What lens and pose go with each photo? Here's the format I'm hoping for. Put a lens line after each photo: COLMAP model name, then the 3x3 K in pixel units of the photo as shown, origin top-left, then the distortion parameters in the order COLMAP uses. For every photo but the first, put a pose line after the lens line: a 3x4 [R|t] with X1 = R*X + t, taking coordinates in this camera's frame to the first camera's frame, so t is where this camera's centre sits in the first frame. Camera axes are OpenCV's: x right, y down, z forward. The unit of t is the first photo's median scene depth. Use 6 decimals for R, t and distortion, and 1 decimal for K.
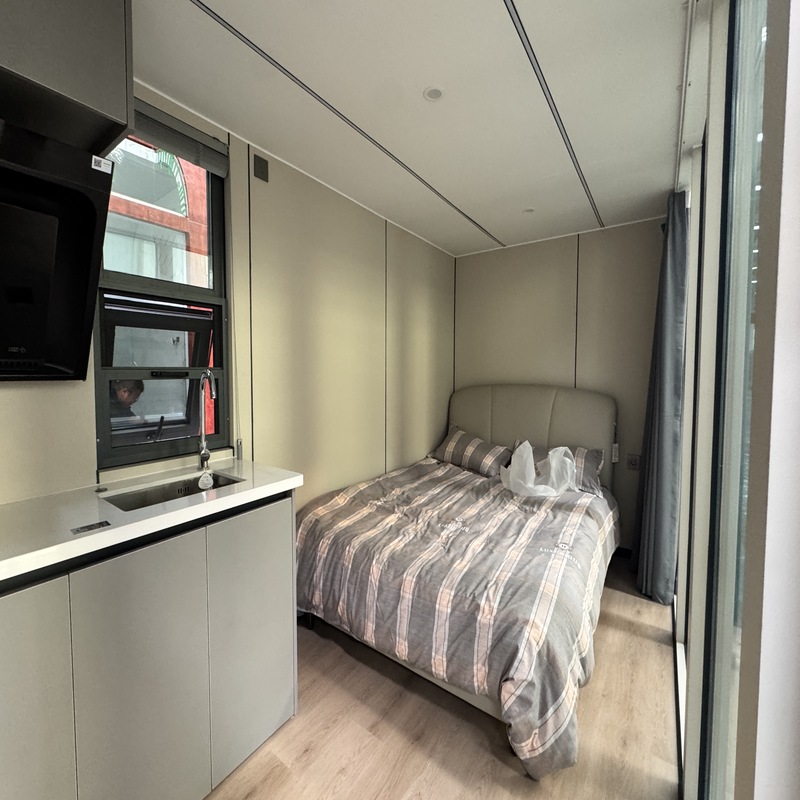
lens RADIAL K [[373.5, 0, 400.7], [0, 373.5, 386.3], [0, 0, 1]] dist [-0.003008, 0.000134]
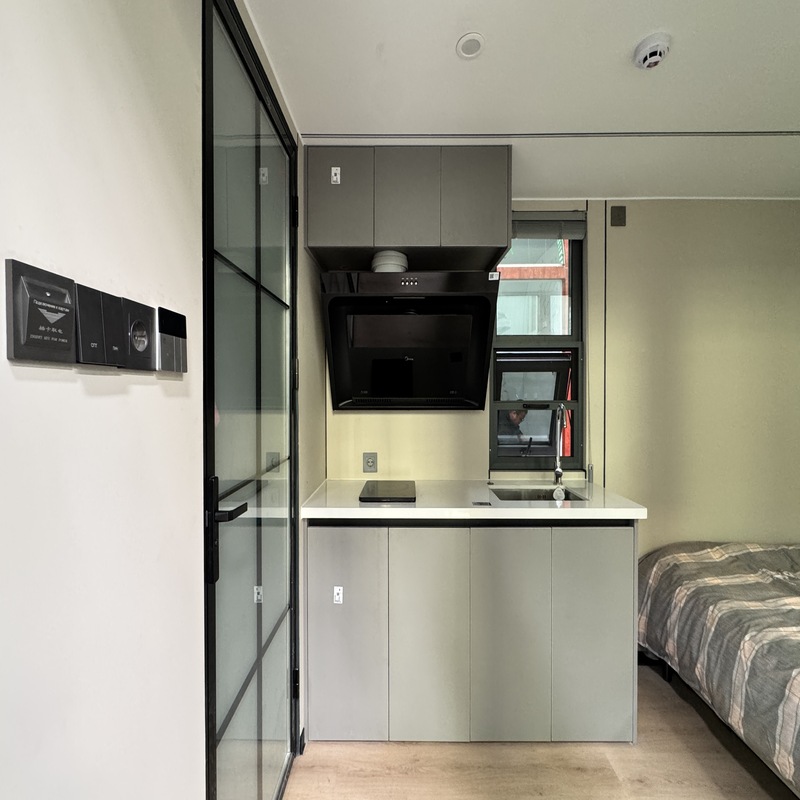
lens RADIAL K [[373.5, 0, 400.7], [0, 373.5, 386.3], [0, 0, 1]] dist [-0.003008, 0.000134]
pose [[0.579344, -0.015077, -0.814944, 0.159278], [-0.034163, 0.998501, -0.042760, -0.026523], [0.814367, 0.052614, 0.577961, -0.135553]]
